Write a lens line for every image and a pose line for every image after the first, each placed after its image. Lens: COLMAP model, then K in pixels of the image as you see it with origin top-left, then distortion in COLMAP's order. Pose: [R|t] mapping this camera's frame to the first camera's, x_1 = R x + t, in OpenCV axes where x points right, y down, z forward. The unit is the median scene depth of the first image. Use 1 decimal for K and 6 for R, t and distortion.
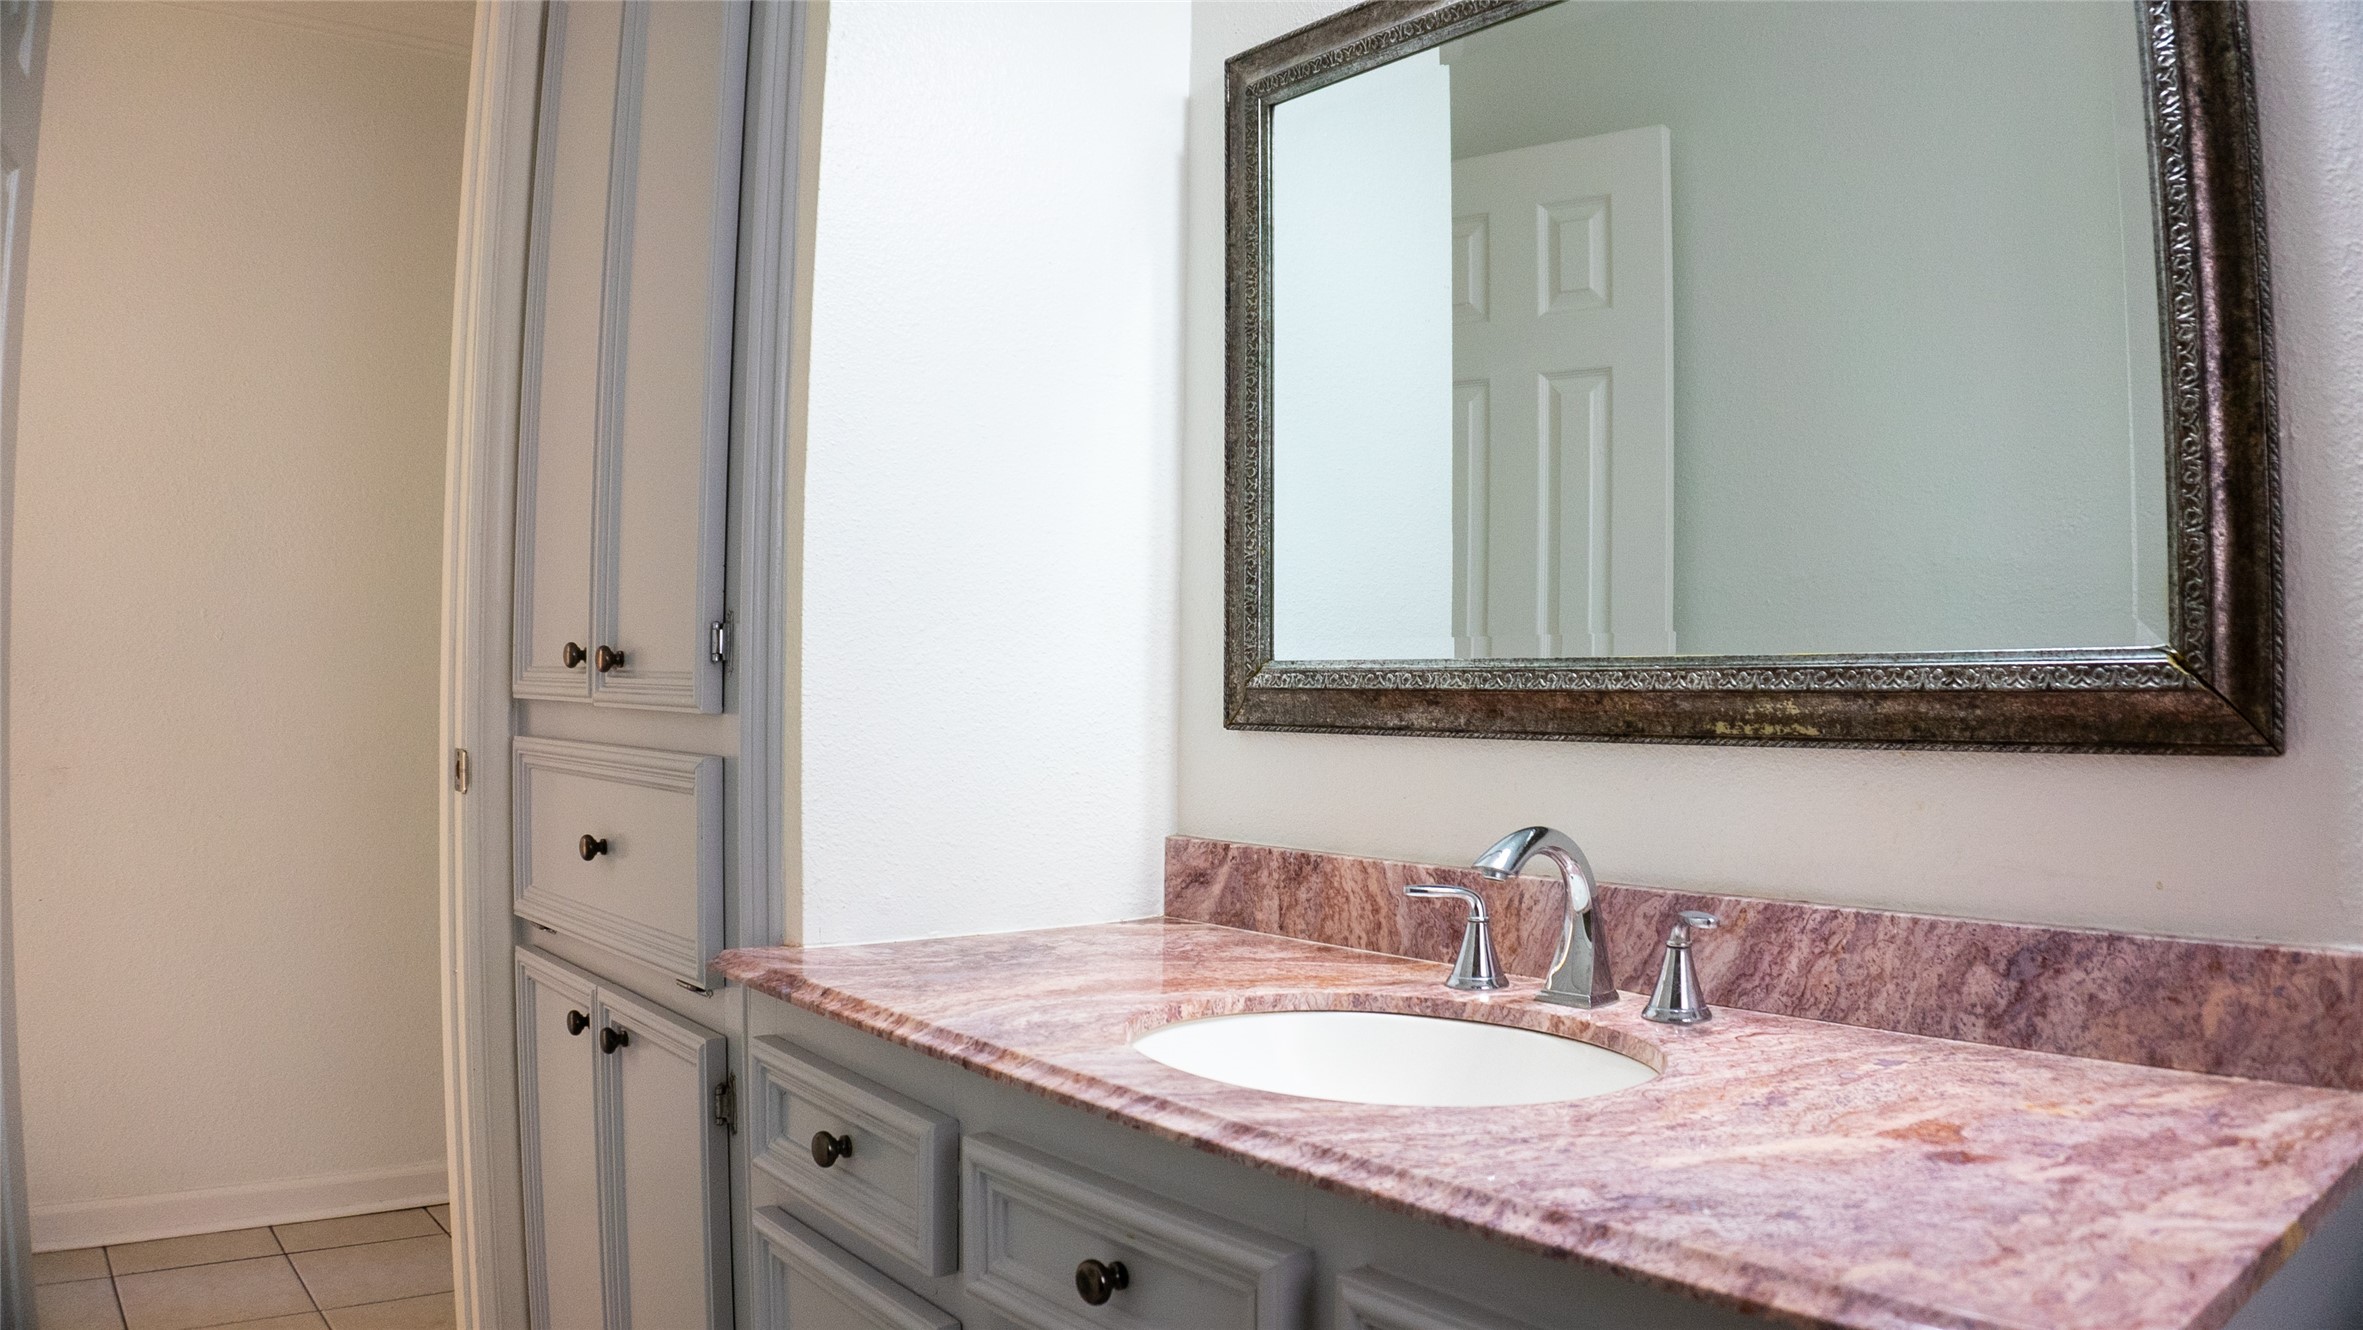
lens RADIAL K [[1648.7, 0, 1172.8], [0, 1648.7, 629.6], [0, 0, 1]] dist [-0.234063, 0.085718]
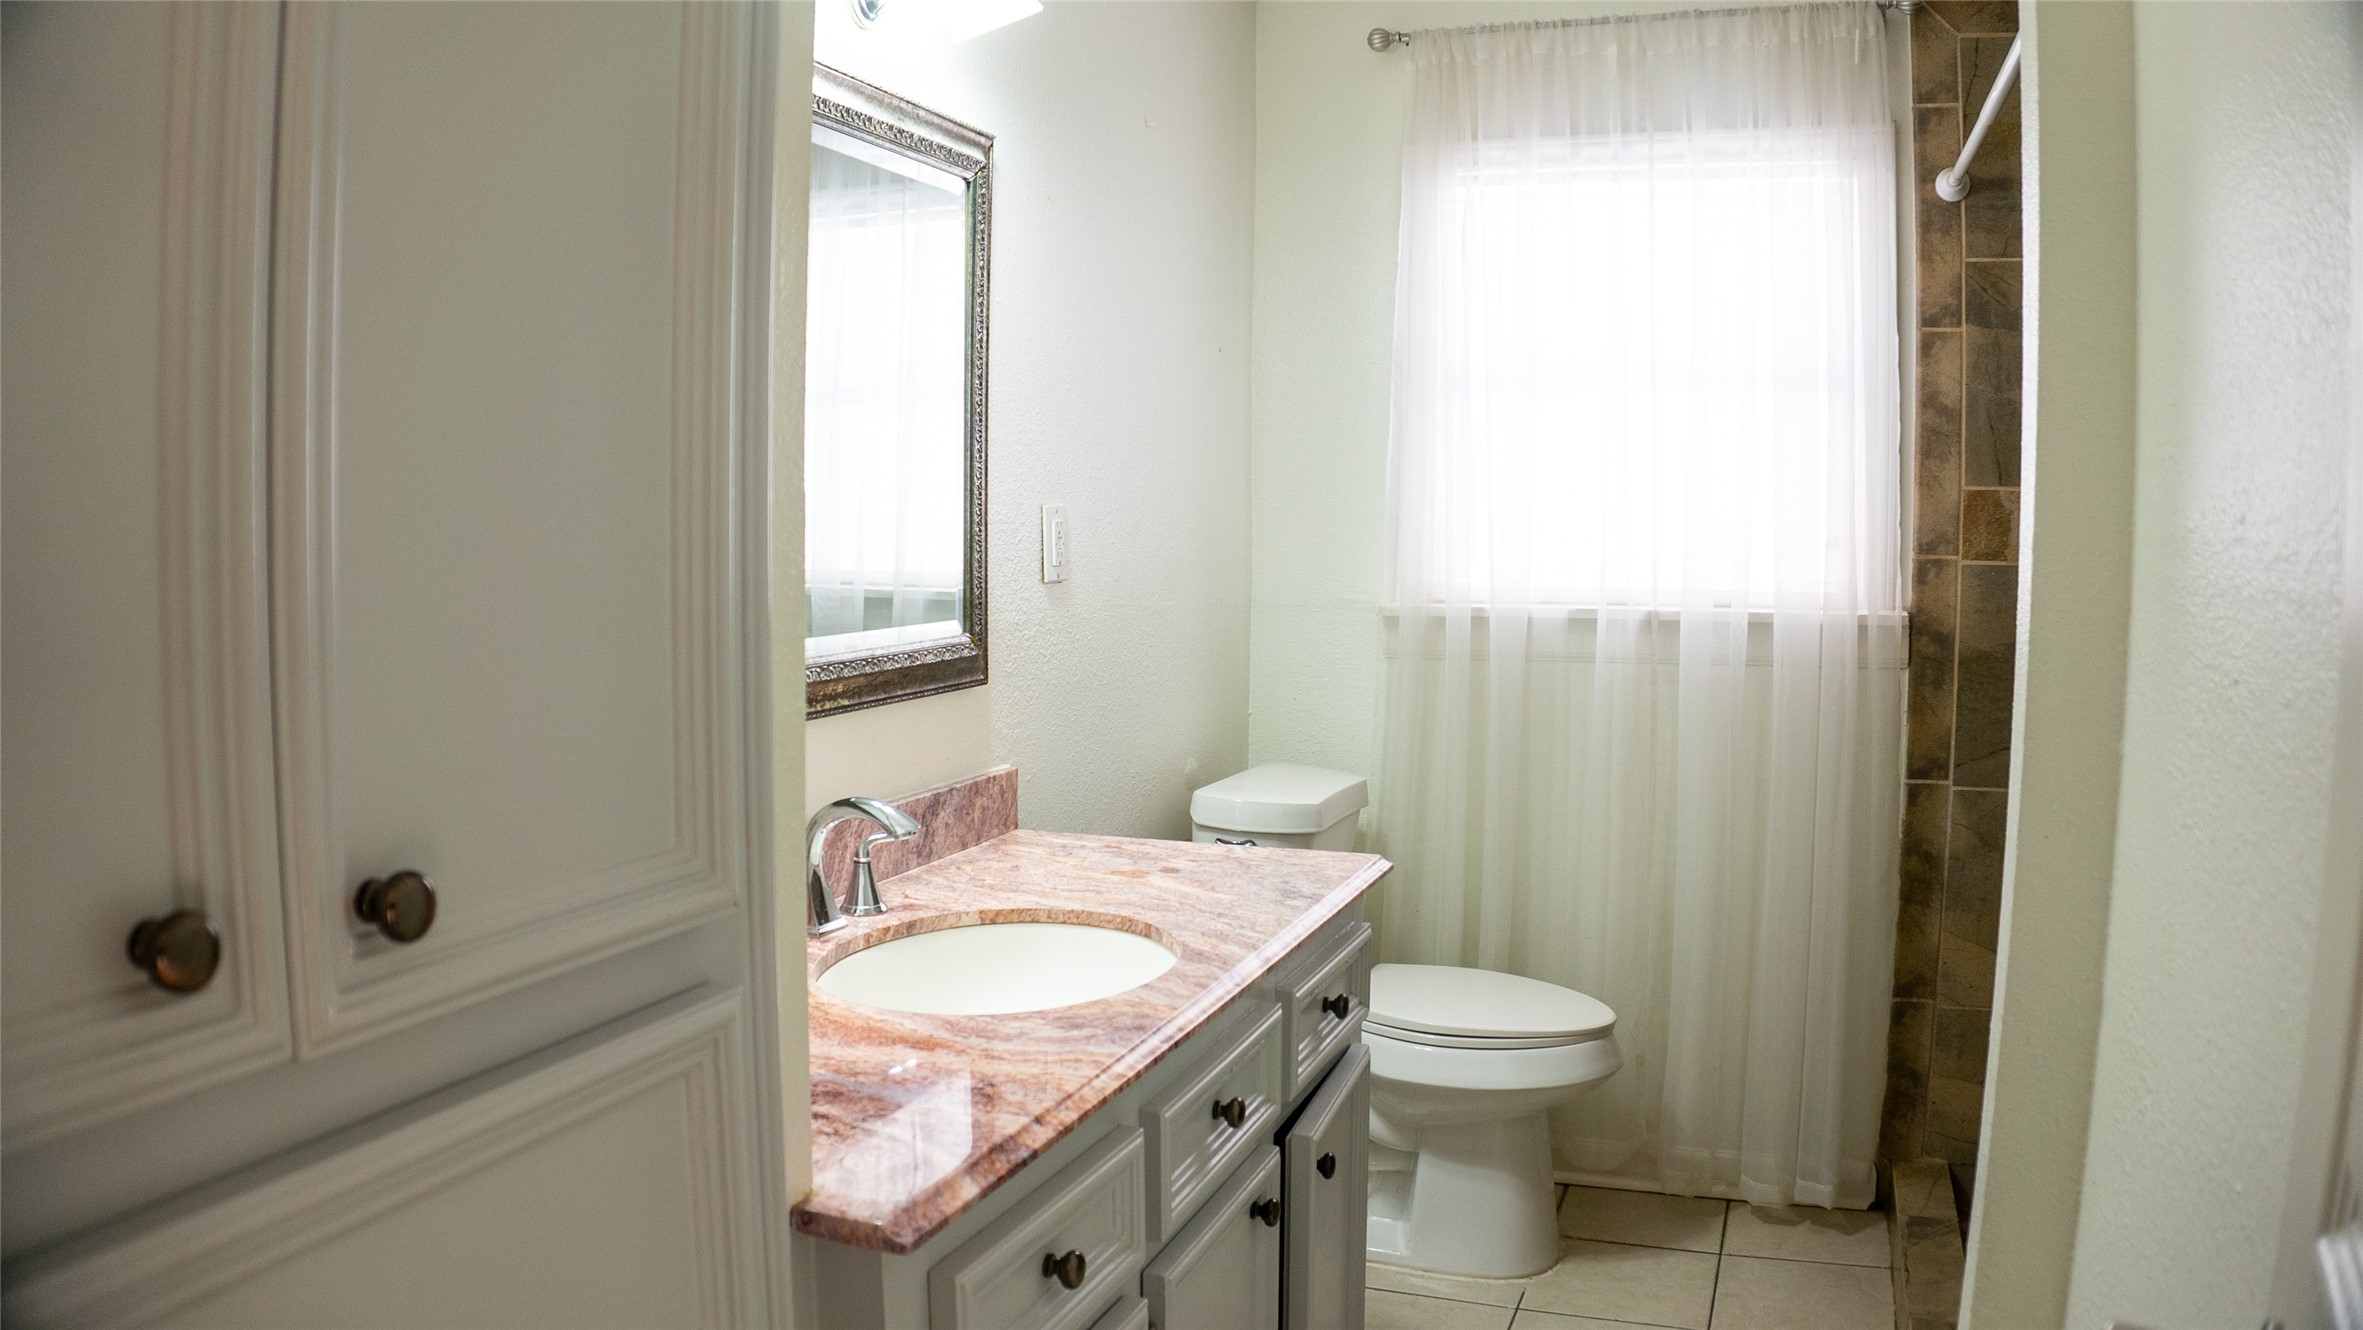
lens RADIAL K [[1648.7, 0, 1172.8], [0, 1648.7, 629.6], [0, 0, 1]] dist [-0.234063, 0.085718]
pose [[-0.487264, -0.068117, 0.870594, -1.170850], [-0.039083, 0.997655, 0.056184, -0.110995], [-0.872380, -0.006649, -0.488784, 1.605449]]
